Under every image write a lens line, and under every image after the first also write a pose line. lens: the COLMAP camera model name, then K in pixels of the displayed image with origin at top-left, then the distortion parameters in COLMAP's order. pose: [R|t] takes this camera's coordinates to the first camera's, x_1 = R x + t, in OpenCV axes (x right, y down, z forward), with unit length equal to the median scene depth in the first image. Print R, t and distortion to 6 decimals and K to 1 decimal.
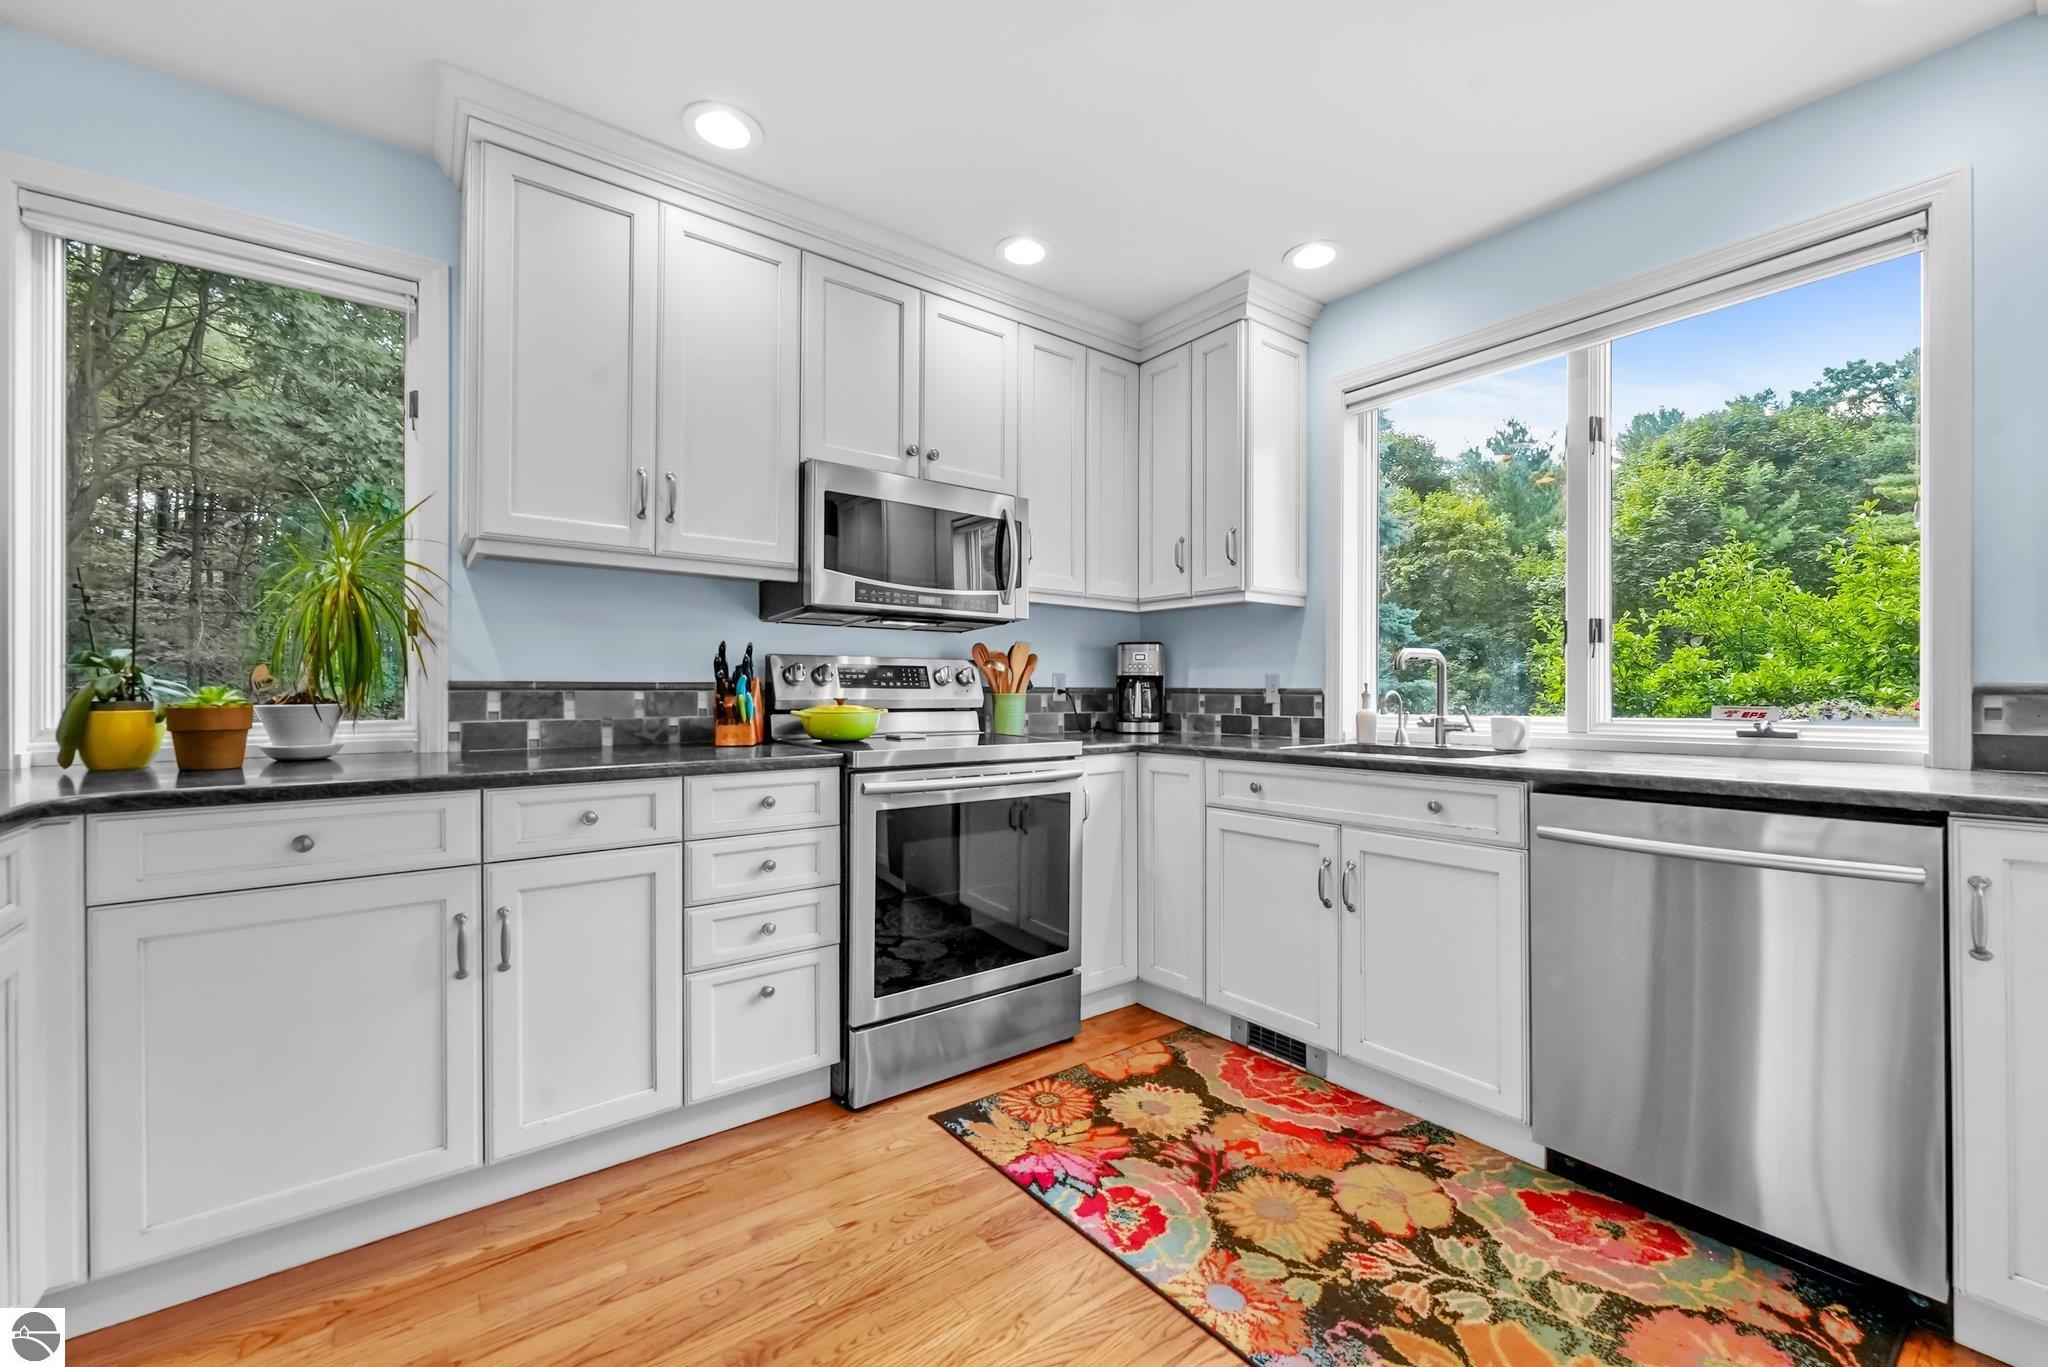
lens RADIAL K [[821.8, 0, 1014.0], [0, 821.8, 677.8], [0, 0, 1]] dist [-0.006792, 0.000108]
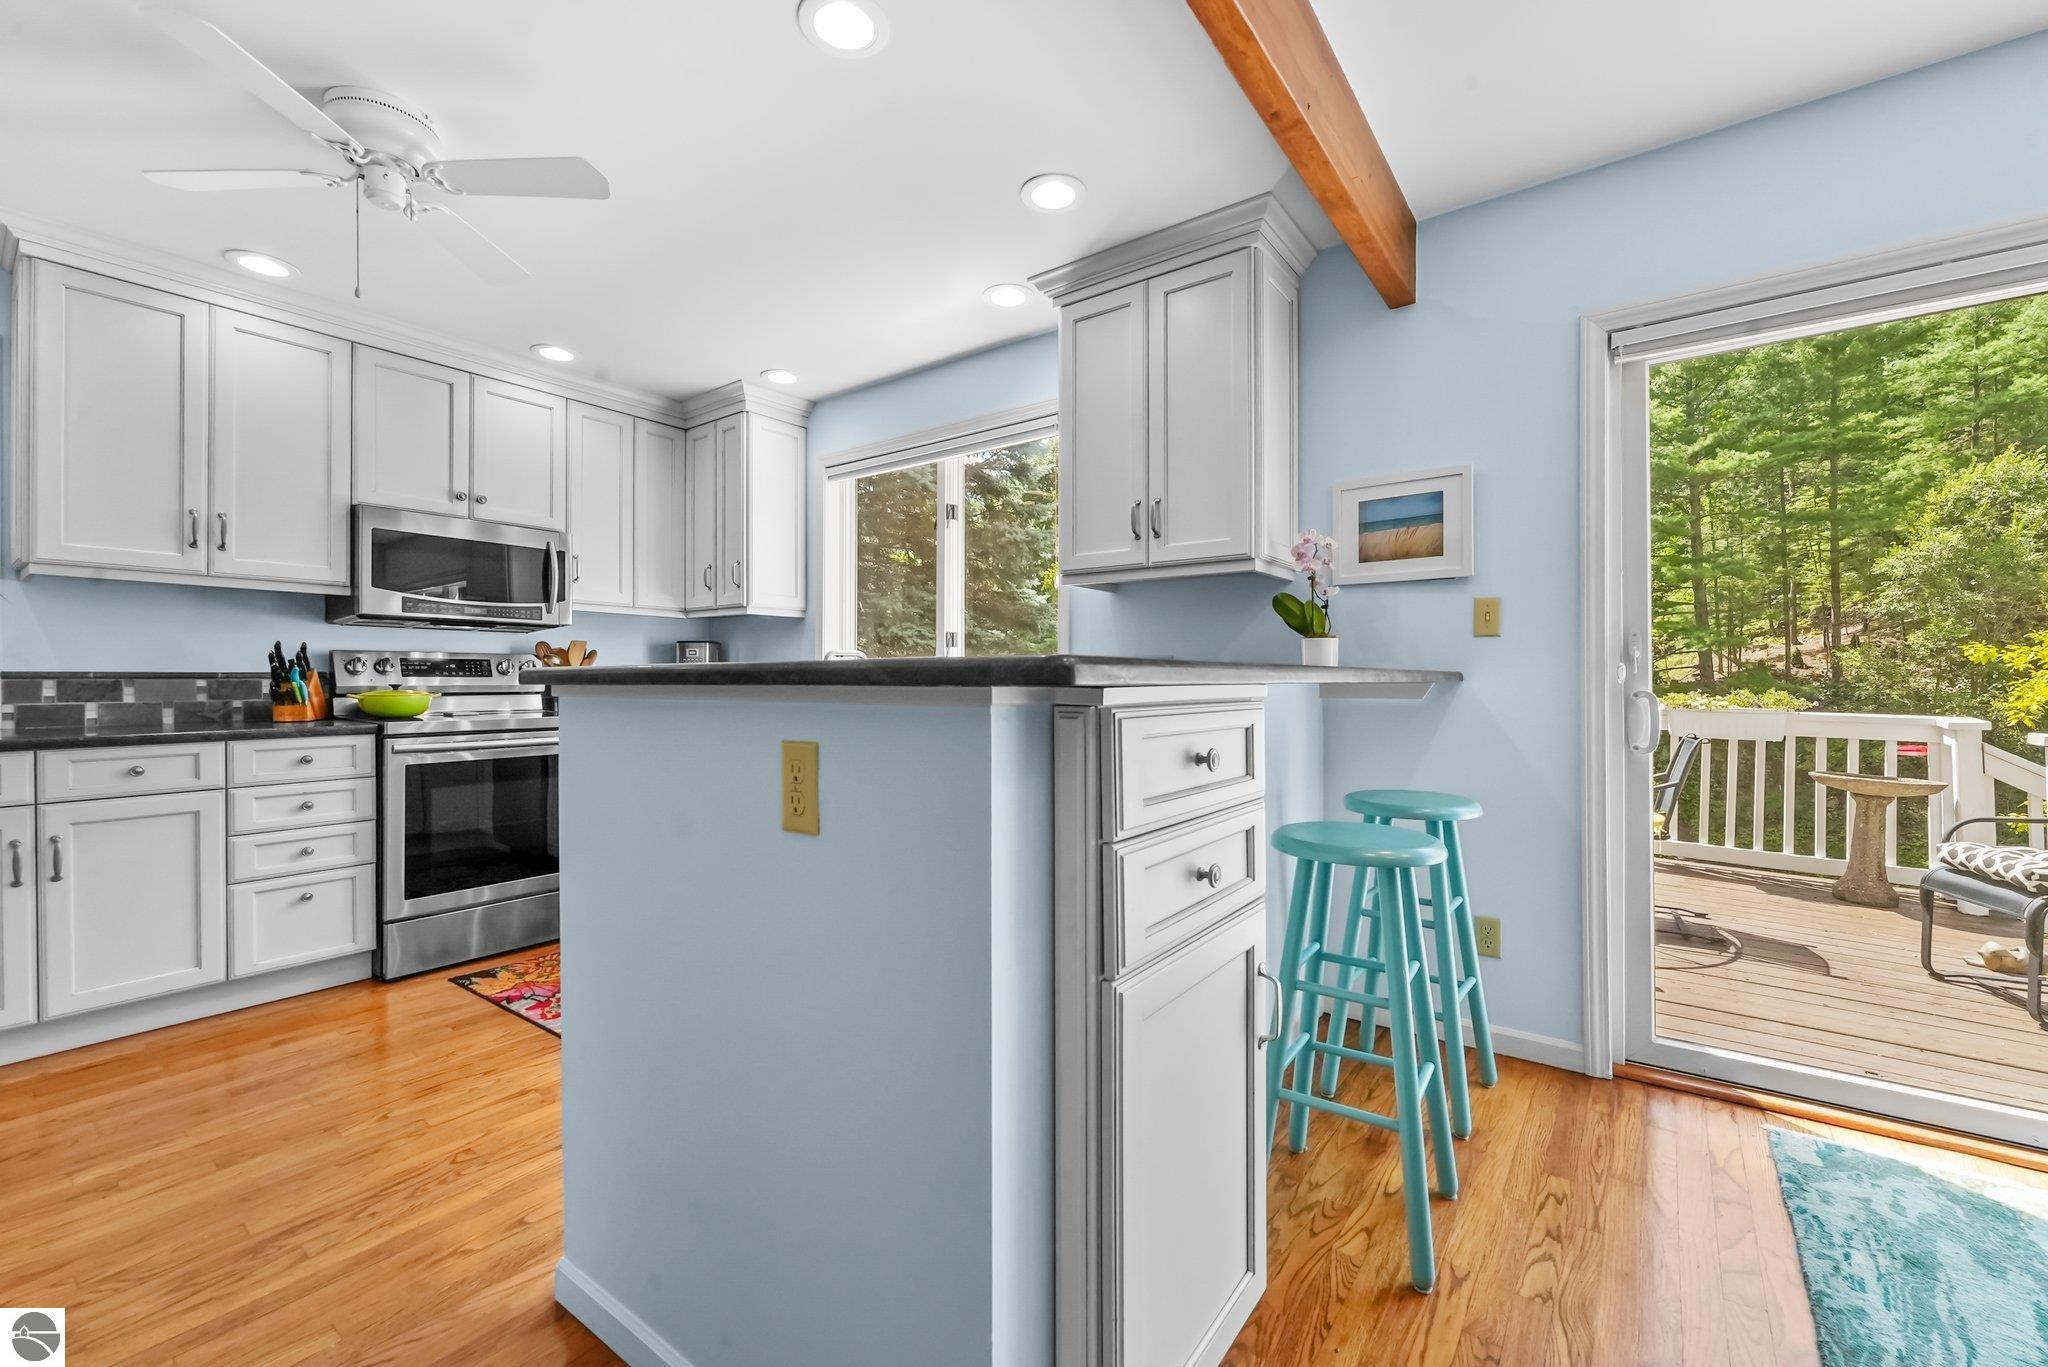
lens RADIAL K [[829.5, 0, 1026.8], [0, 829.5, 671.5], [0, 0, 1]] dist [-0.004412, 0.000129]
pose [[0.956984, -0.000153, 0.290140, 0.421351], [-0.001853, 0.999976, 0.006640, -0.007202], [-0.290135, -0.006892, 0.956961, -0.627177]]
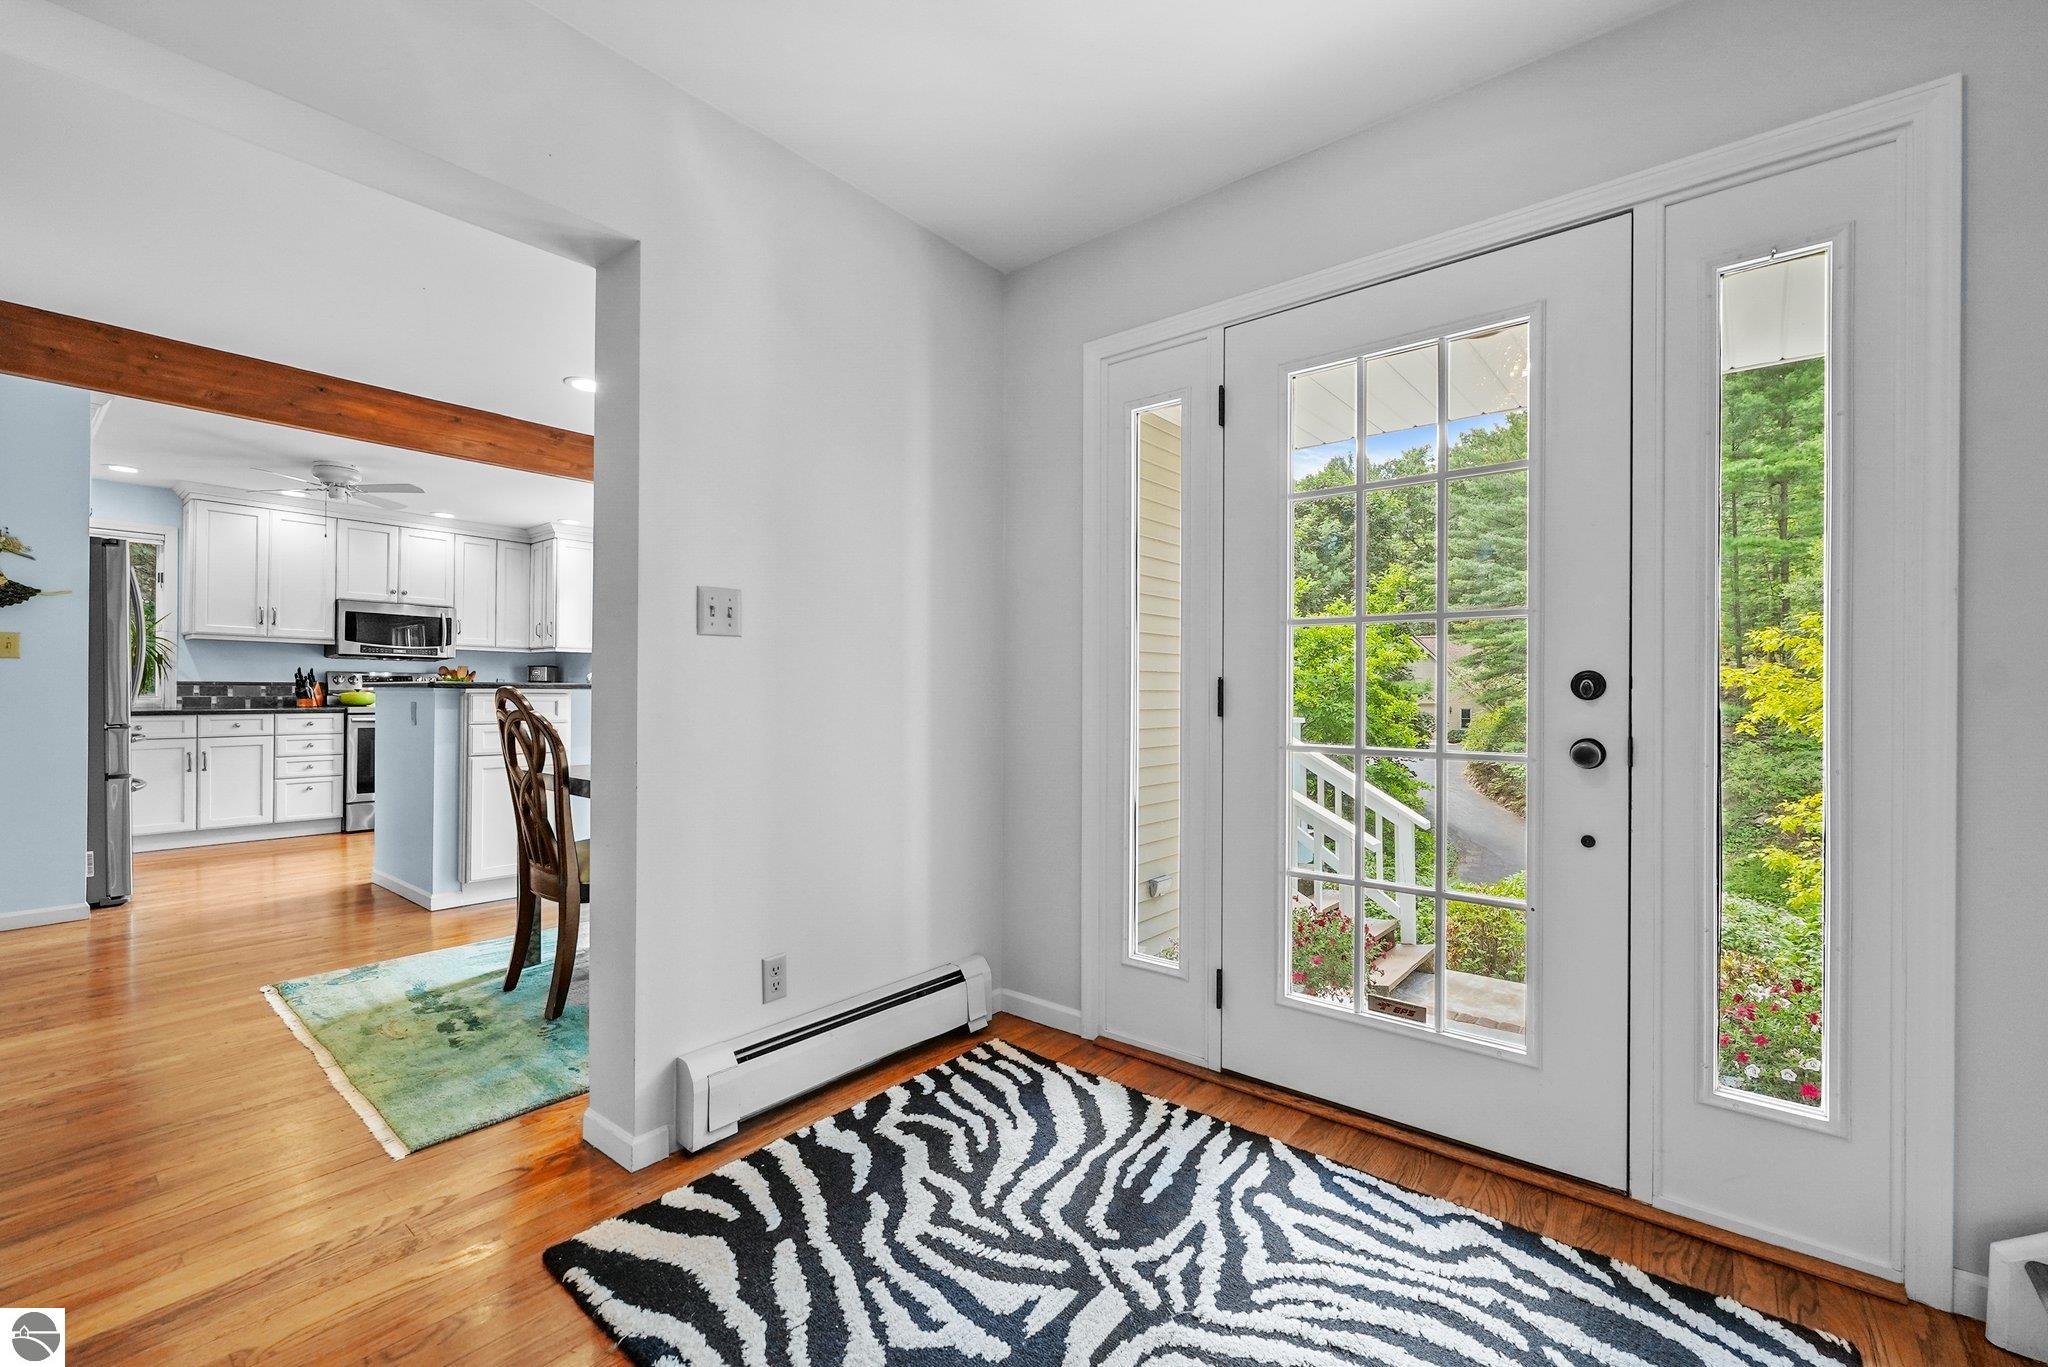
lens RADIAL K [[860.8, 0, 1024.0], [0, 860.8, 683.5], [0, 0, 1]] dist [0.000122, -0.000064]
pose [[0.971103, 0.009577, 0.238467, 1.333137], [-0.010905, 0.999932, 0.004249, -0.030526], [-0.238410, -0.006727, 0.971141, -2.399712]]
